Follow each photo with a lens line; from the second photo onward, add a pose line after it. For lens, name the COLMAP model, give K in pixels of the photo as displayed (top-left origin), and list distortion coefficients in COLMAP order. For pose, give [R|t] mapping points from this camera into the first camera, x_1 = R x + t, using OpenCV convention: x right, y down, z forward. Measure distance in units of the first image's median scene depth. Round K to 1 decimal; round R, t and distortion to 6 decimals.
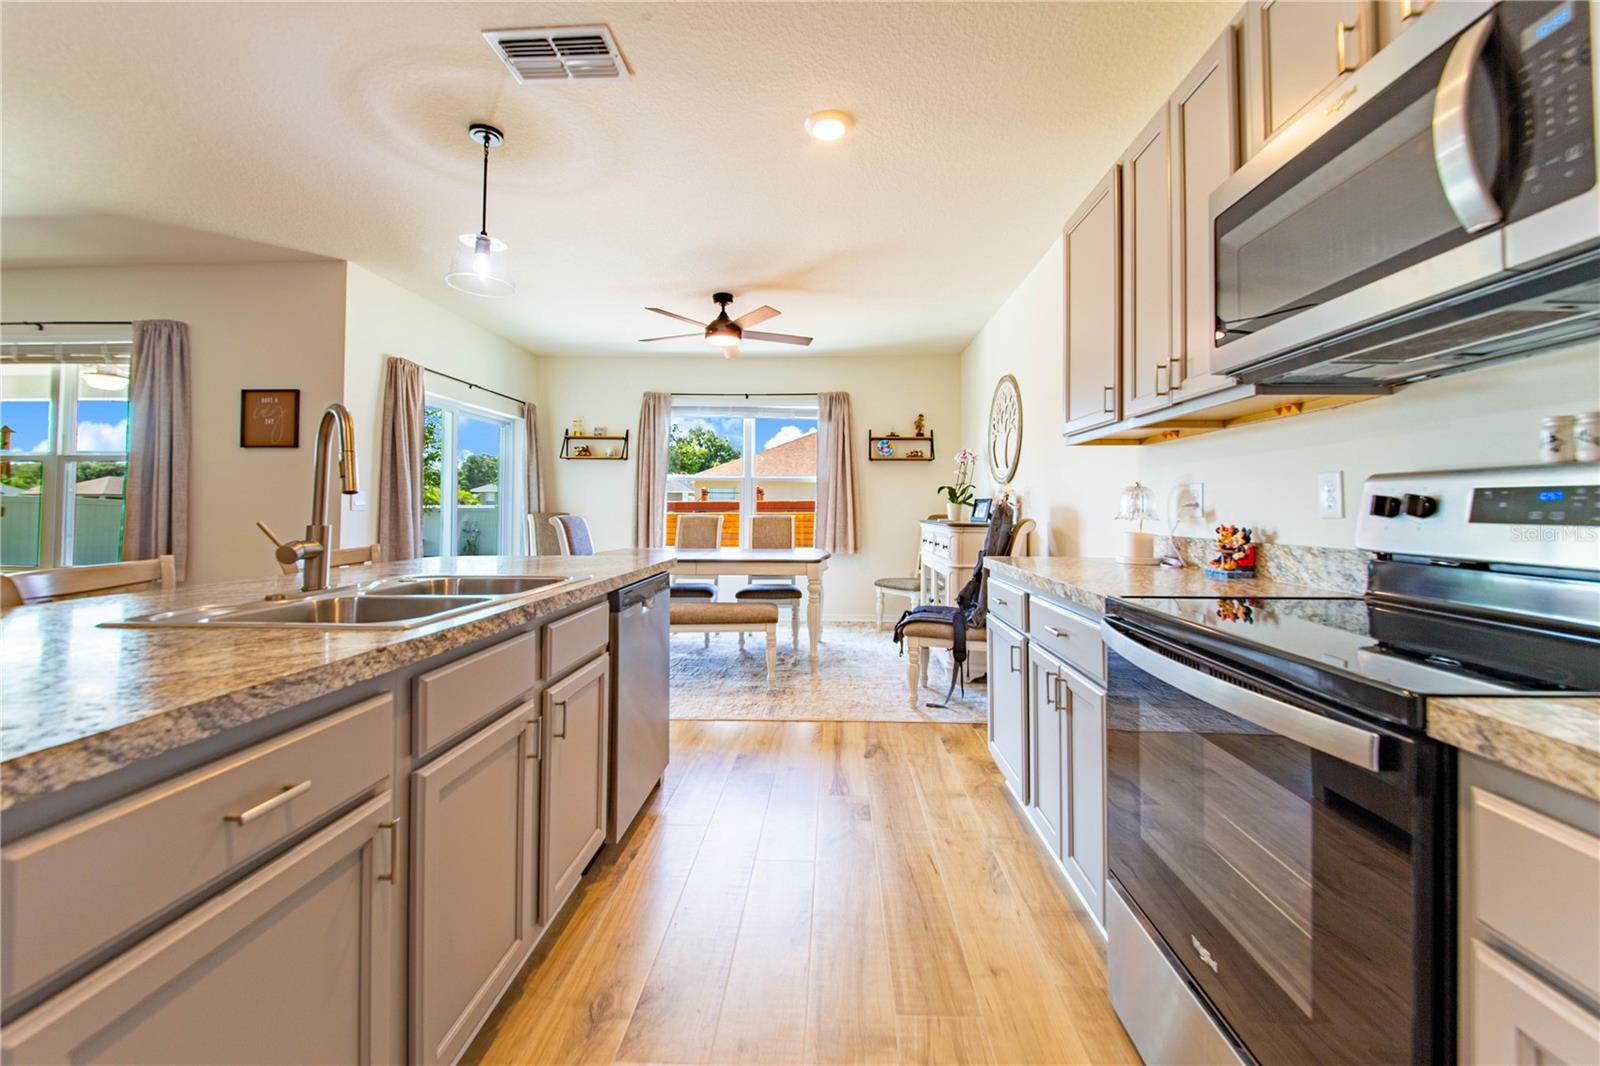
lens RADIAL K [[627.0, 0, 800.9], [0, 627.0, 503.0], [0, 0, 1]] dist [0.000373, -0.000004]
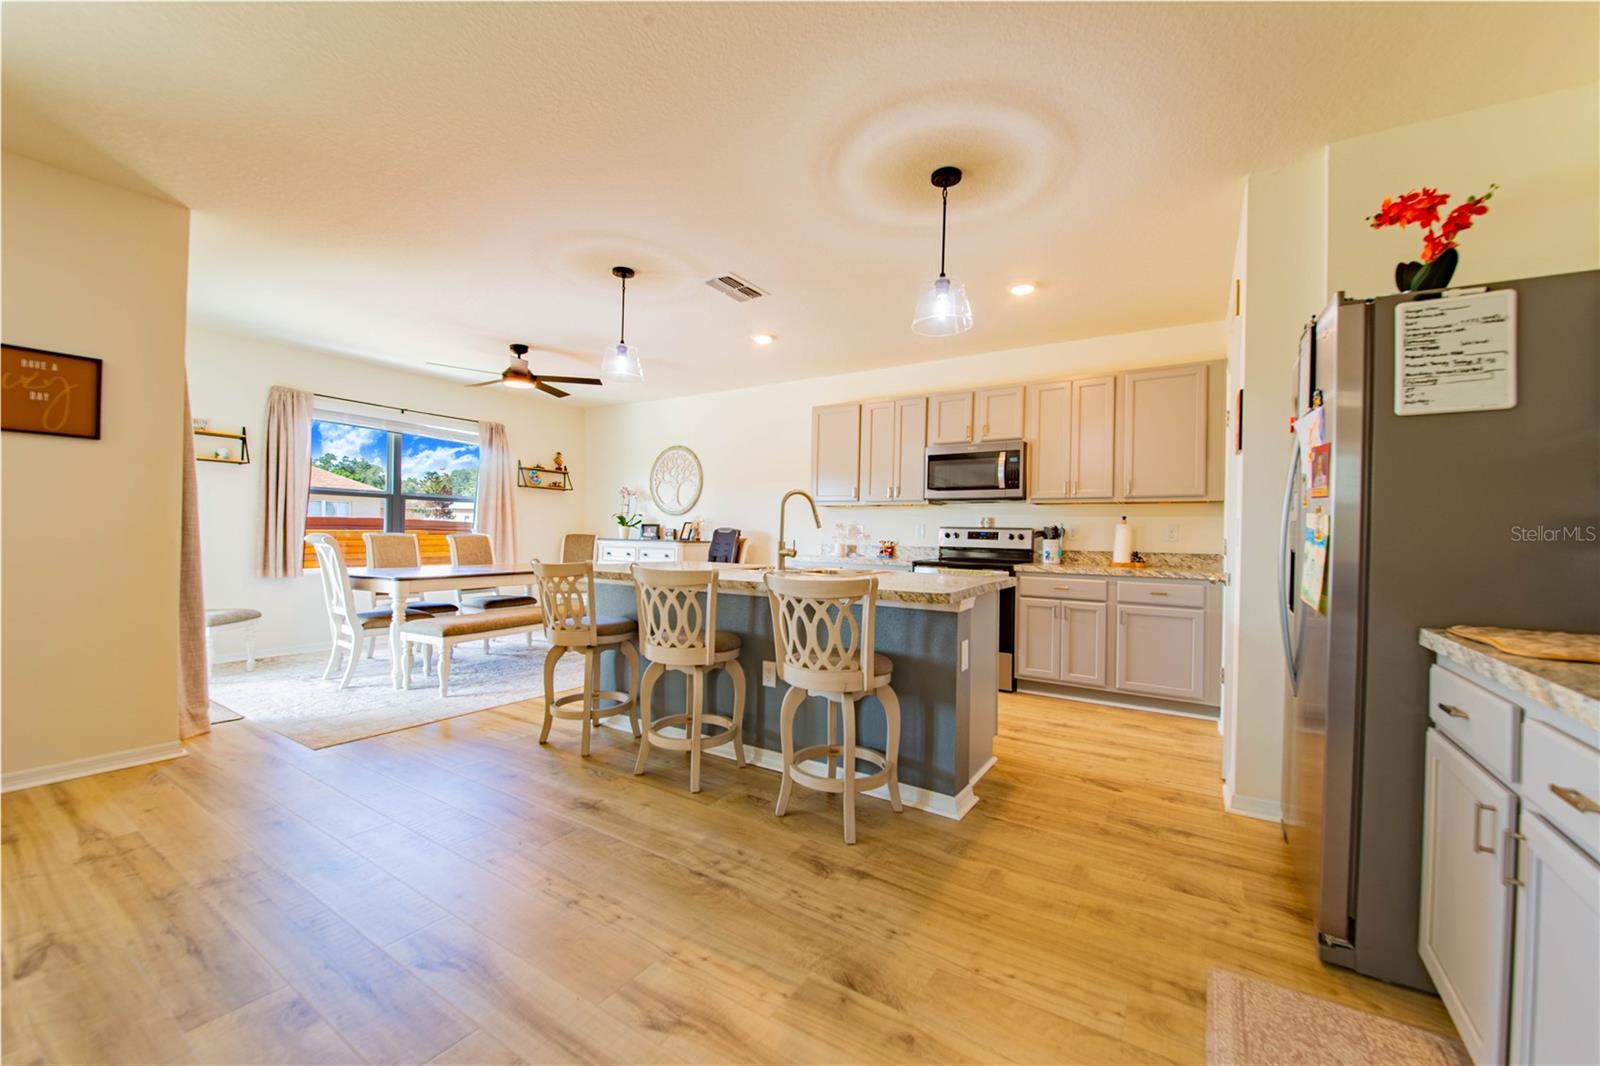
lens RADIAL K [[619.0, 0, 816.1], [0, 619.0, 534.4], [0, 0, 1]] dist [0.019581, -0.018067]
pose [[0.489920, 0.003234, 0.871761, -0.775289], [-0.023615, 0.999675, 0.009562, -0.004812], [-0.871447, -0.025271, 0.489838, -0.050888]]
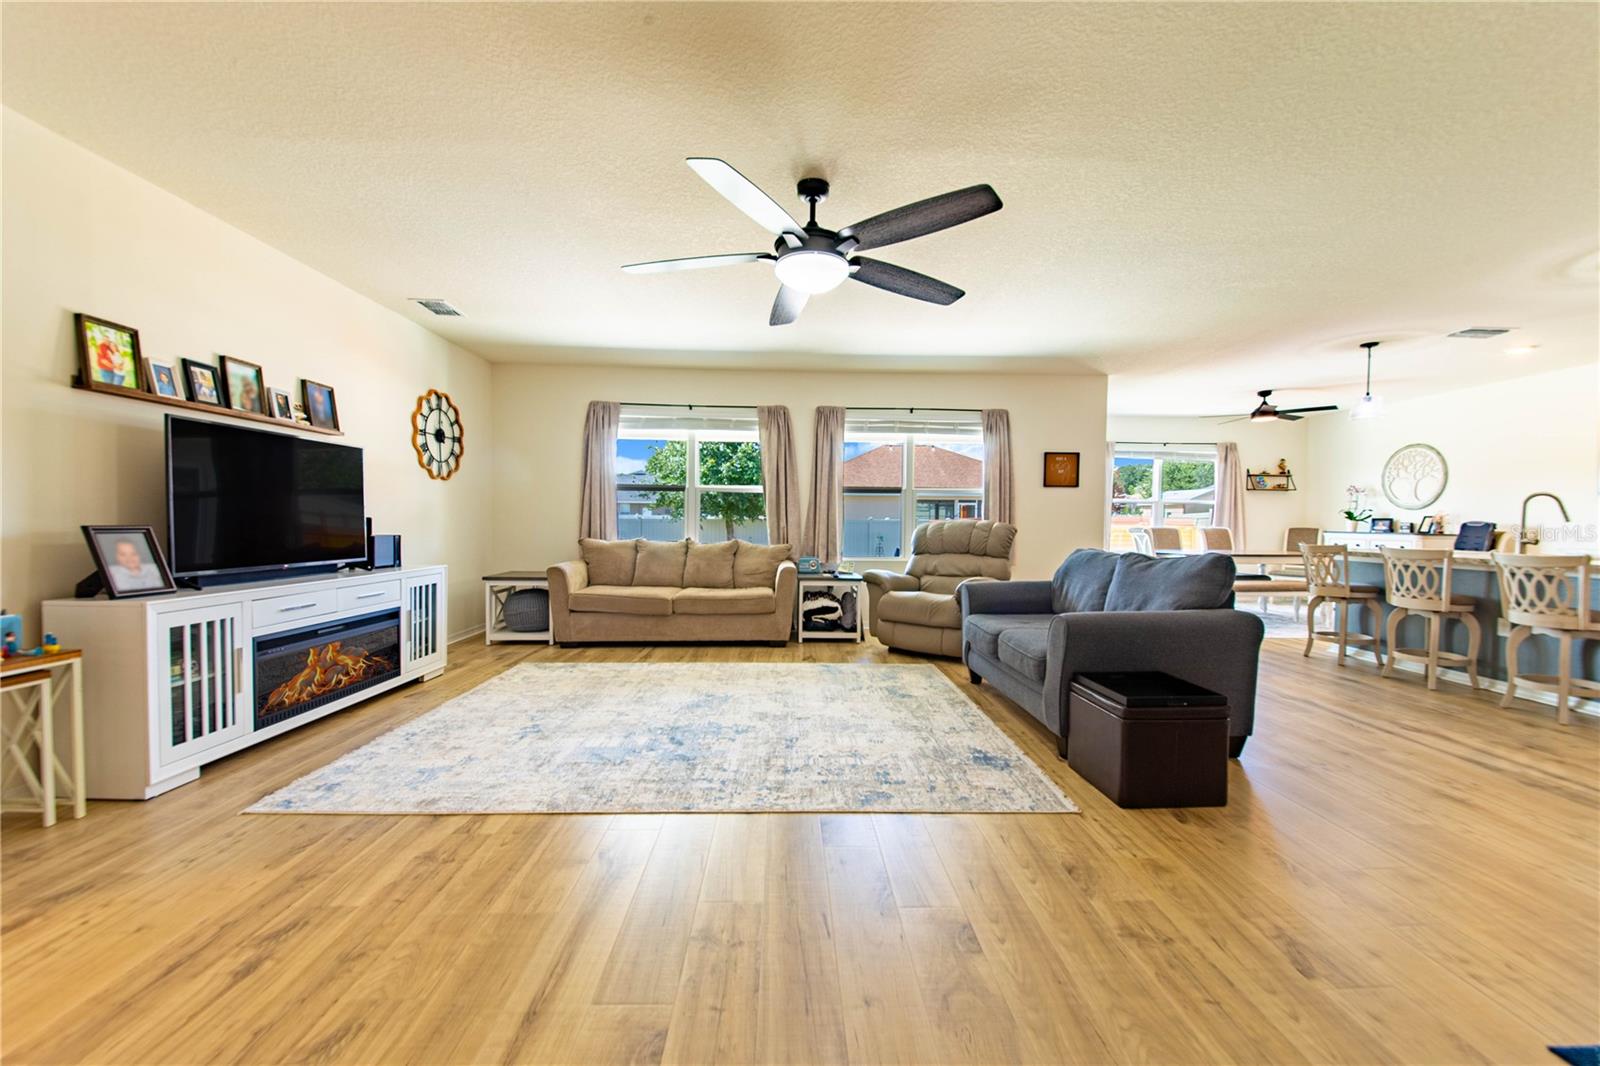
lens RADIAL K [[619.0, 0, 816.1], [0, 619.0, 534.4], [0, 0, 1]] dist [0.019581, -0.018067]
pose [[0.997171, 0.002802, 0.075120, -1.254684], [-0.005405, 0.999391, 0.034475, -0.011537], [-0.074977, -0.034783, 0.996578, -0.469896]]
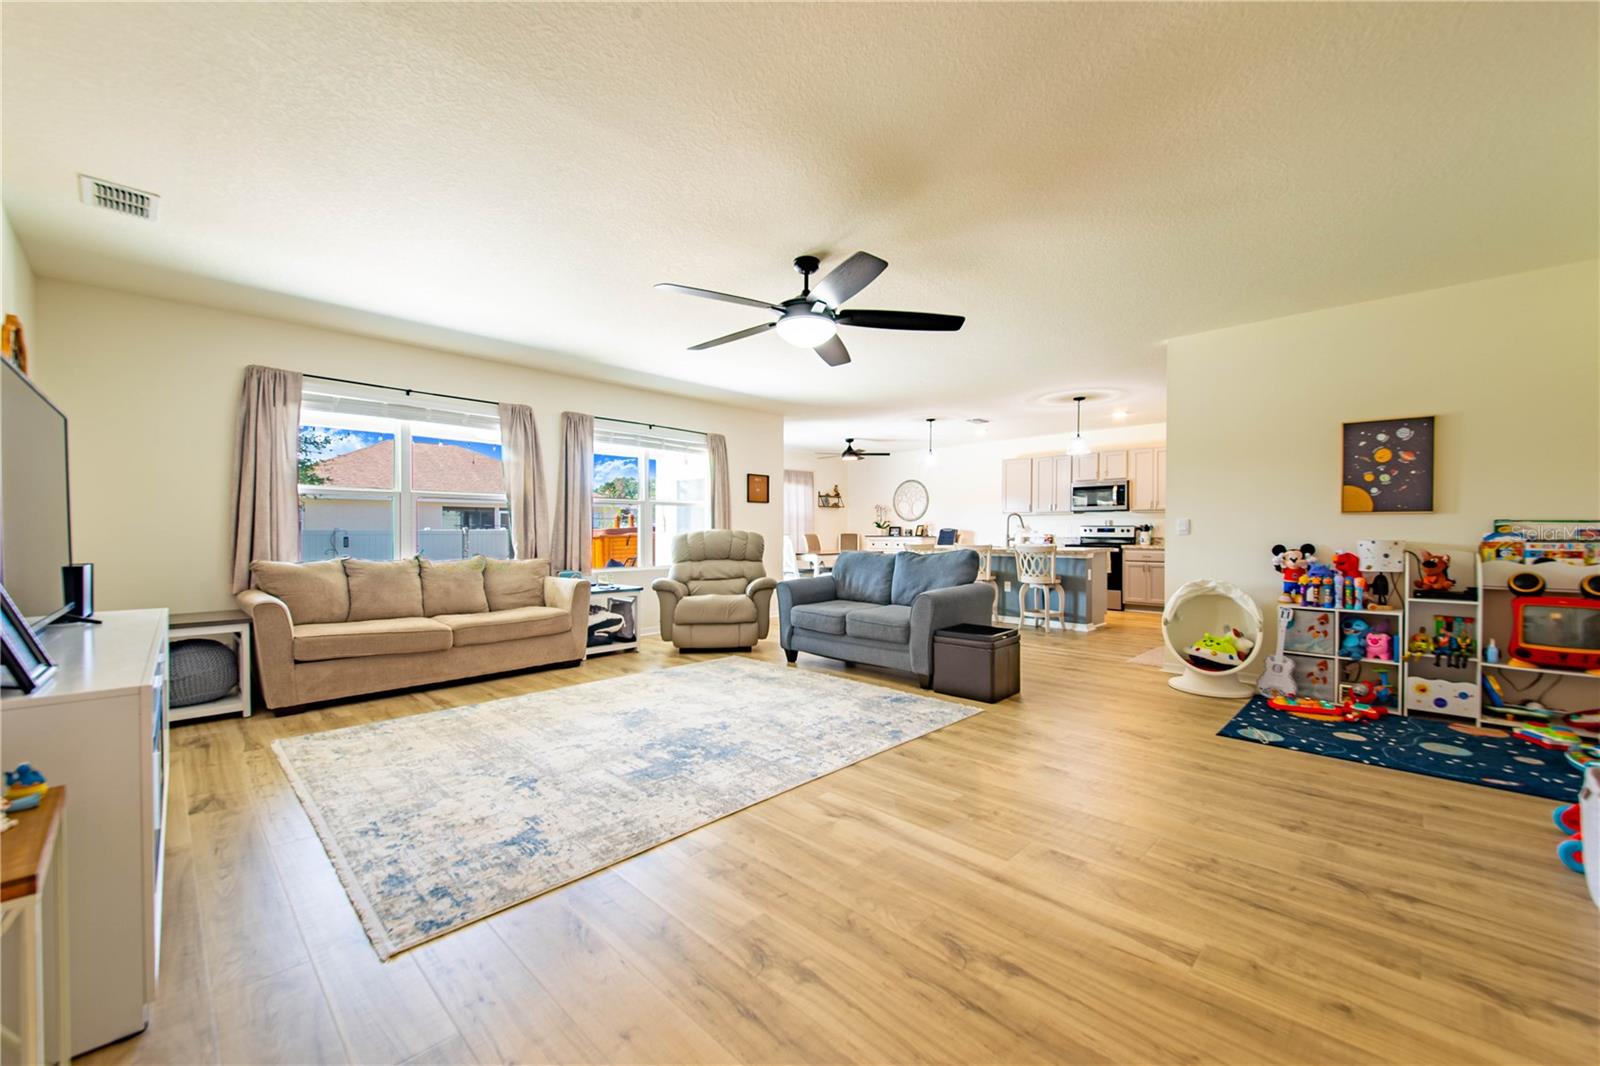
lens RADIAL K [[619.0, 0, 816.1], [0, 619.0, 534.4], [0, 0, 1]] dist [0.019581, -0.018067]
pose [[0.662349, -0.008545, 0.749146, -1.712240], [-0.003973, 0.999881, 0.014917, -0.011205], [-0.749185, -0.012857, 0.662237, -0.369309]]
